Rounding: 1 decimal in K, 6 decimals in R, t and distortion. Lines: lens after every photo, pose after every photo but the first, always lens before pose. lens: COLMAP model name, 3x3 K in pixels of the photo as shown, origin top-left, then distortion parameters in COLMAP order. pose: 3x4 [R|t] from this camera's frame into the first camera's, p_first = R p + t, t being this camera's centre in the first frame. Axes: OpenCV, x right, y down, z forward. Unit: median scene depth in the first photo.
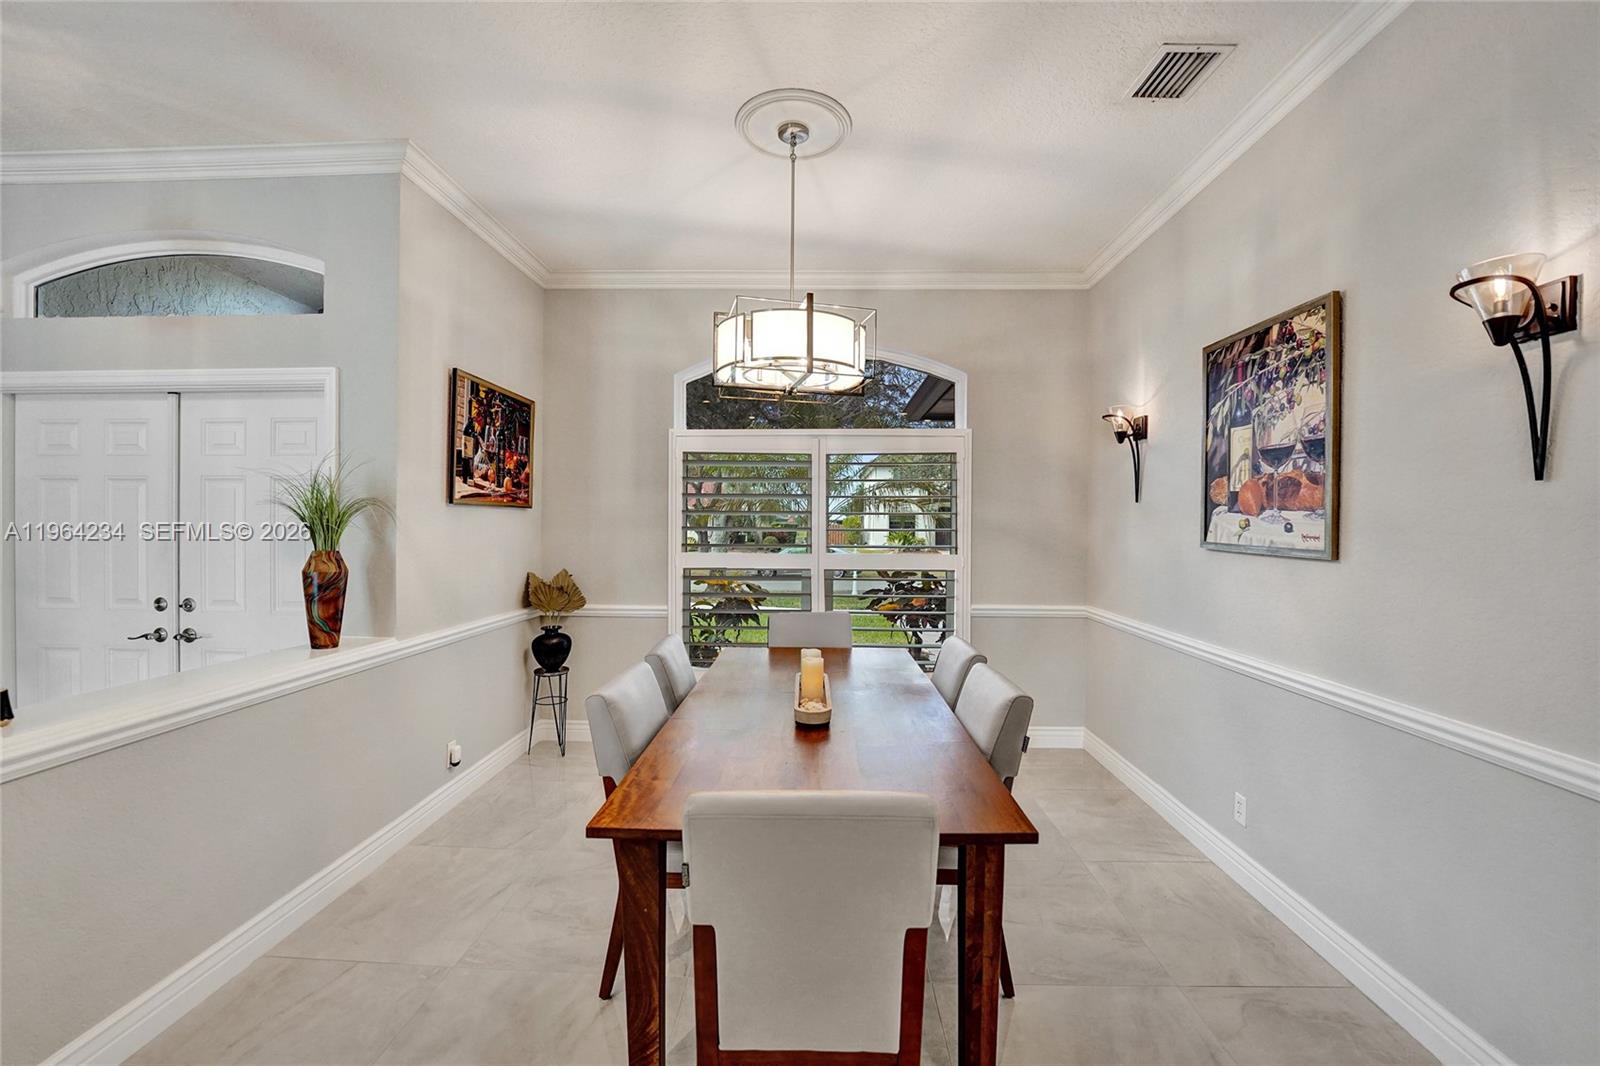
lens RADIAL K [[655.6, 0, 794.6], [0, 655.6, 530.0], [0, 0, 1]] dist [-0.022569, 0.000499]
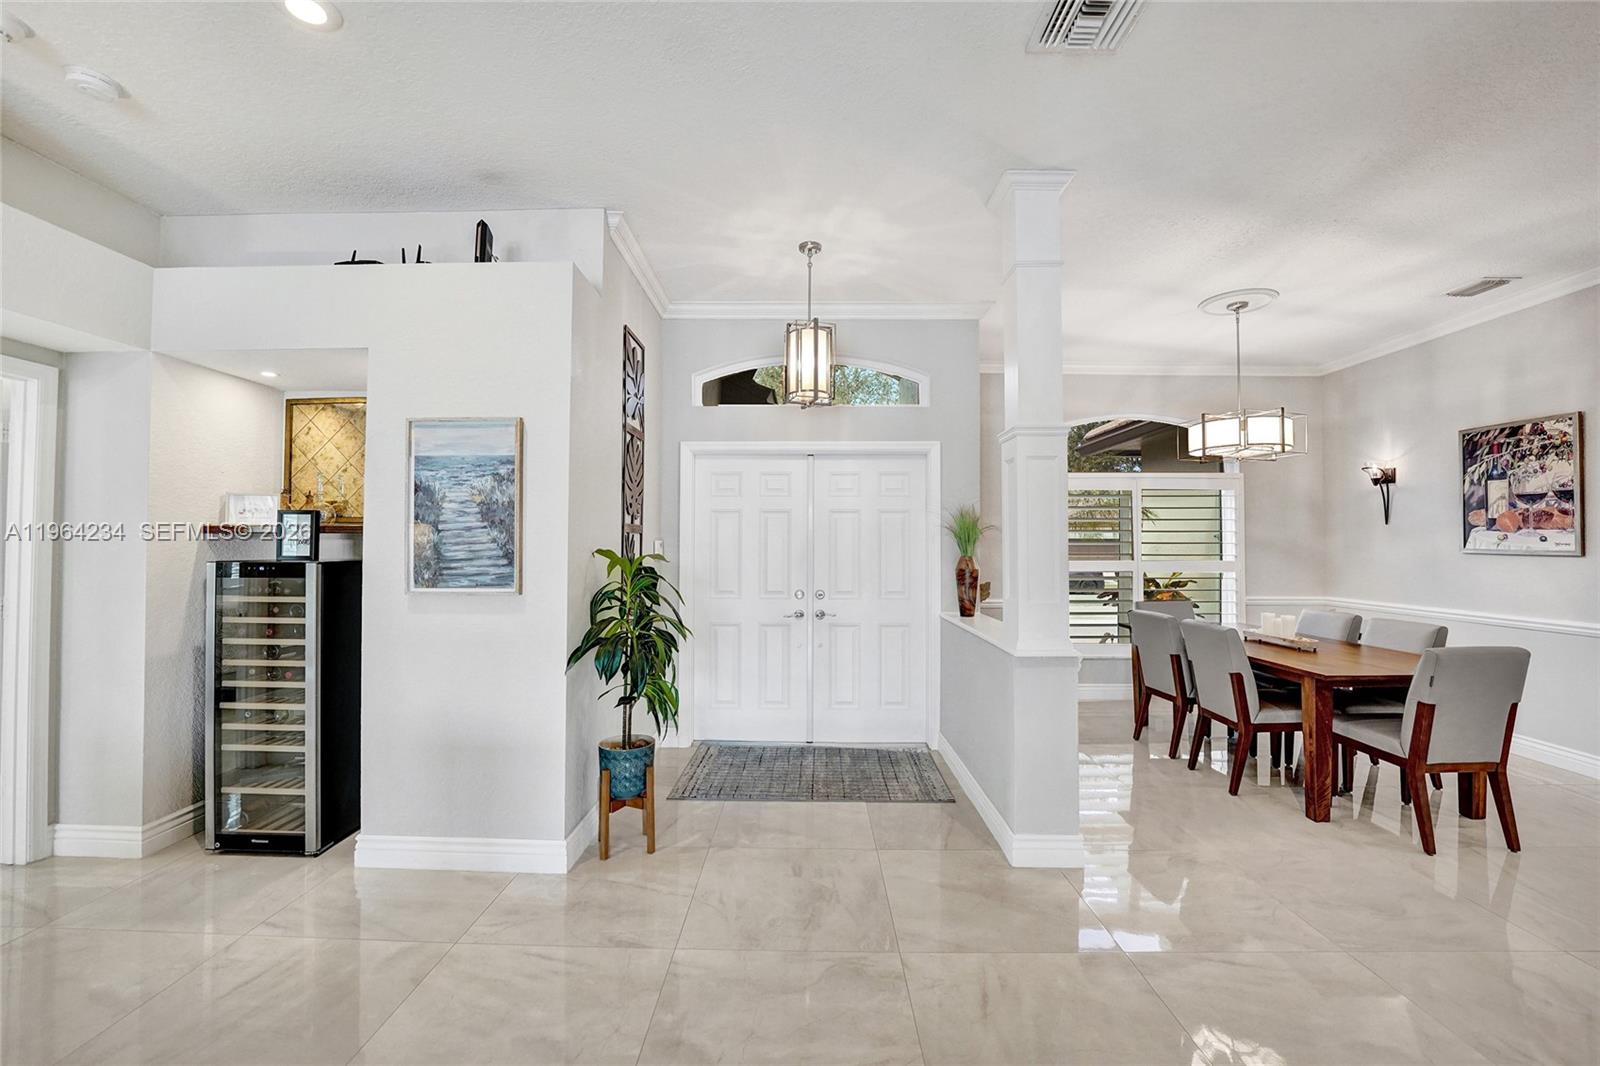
lens RADIAL K [[655.6, 0, 794.6], [0, 655.6, 530.0], [0, 0, 1]] dist [-0.022569, 0.000499]
pose [[0.999806, -0.003507, 0.019382, -1.138492], [0.004174, 0.999397, -0.034470, 0.019835], [-0.019250, 0.034544, 0.999218, -0.604449]]
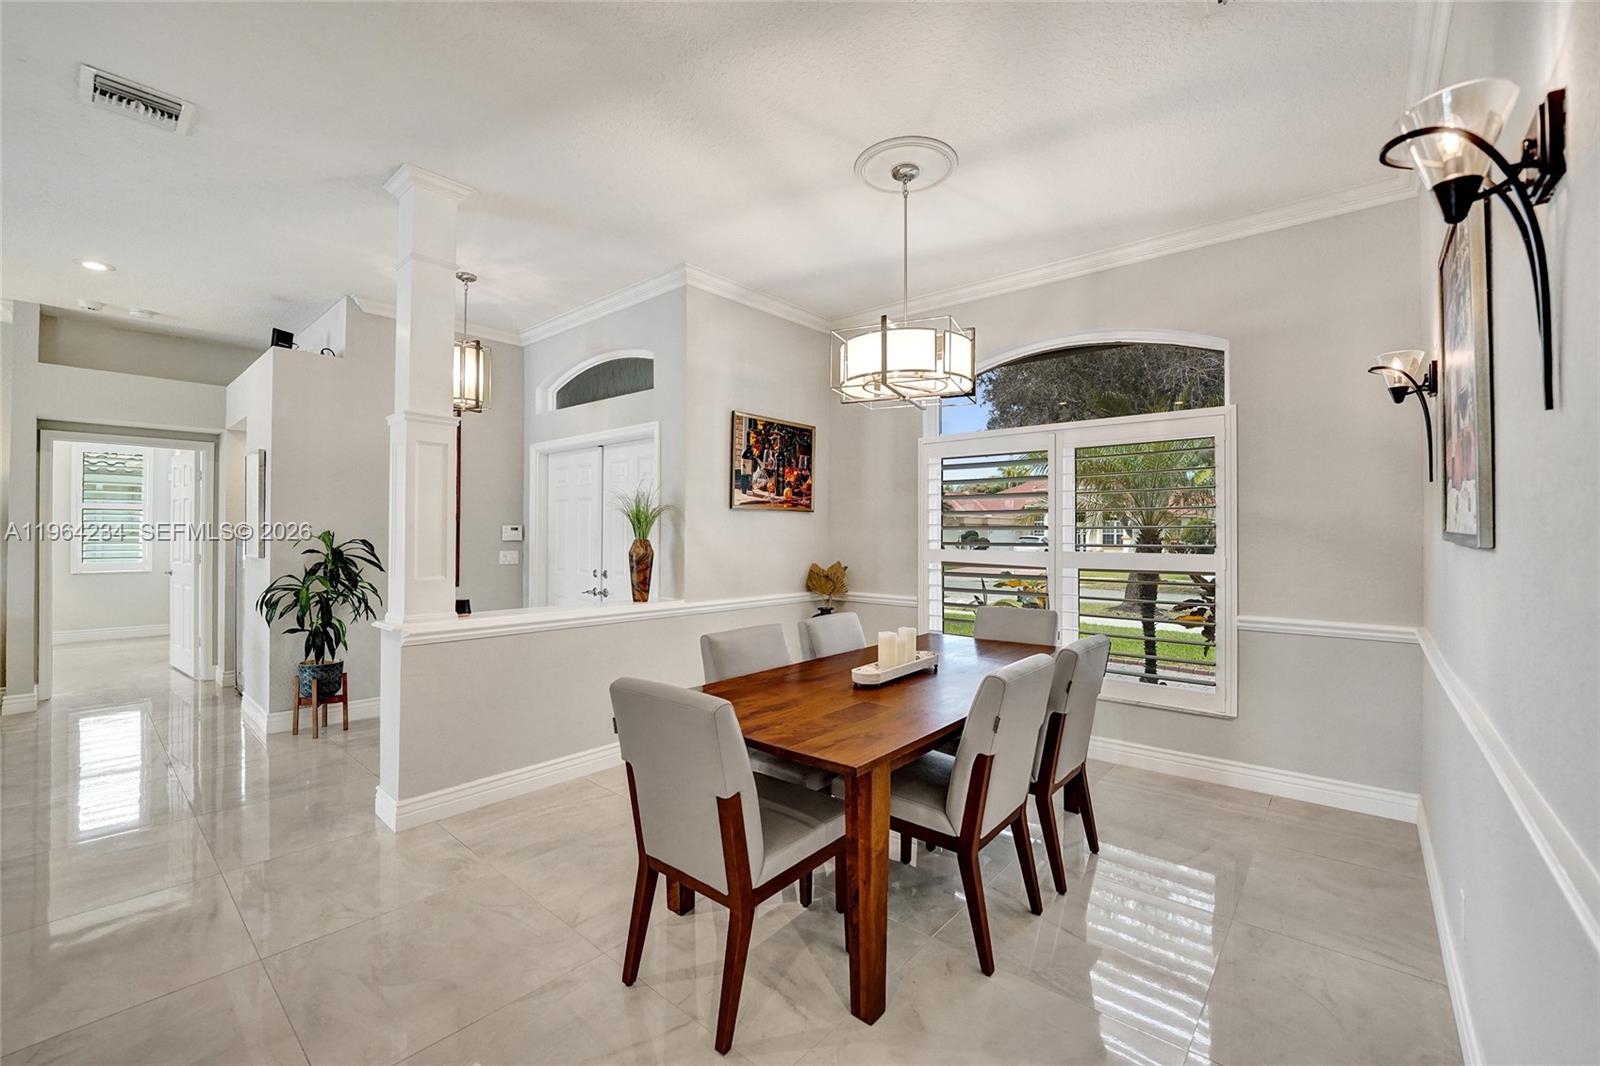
lens RADIAL K [[655.6, 0, 794.6], [0, 655.6, 530.0], [0, 0, 1]] dist [-0.022569, 0.000499]
pose [[0.775723, -0.007593, -0.631028, 0.540282], [-0.003237, 0.999867, -0.016011, 0.031740], [0.631066, 0.014463, 0.775595, 0.004904]]
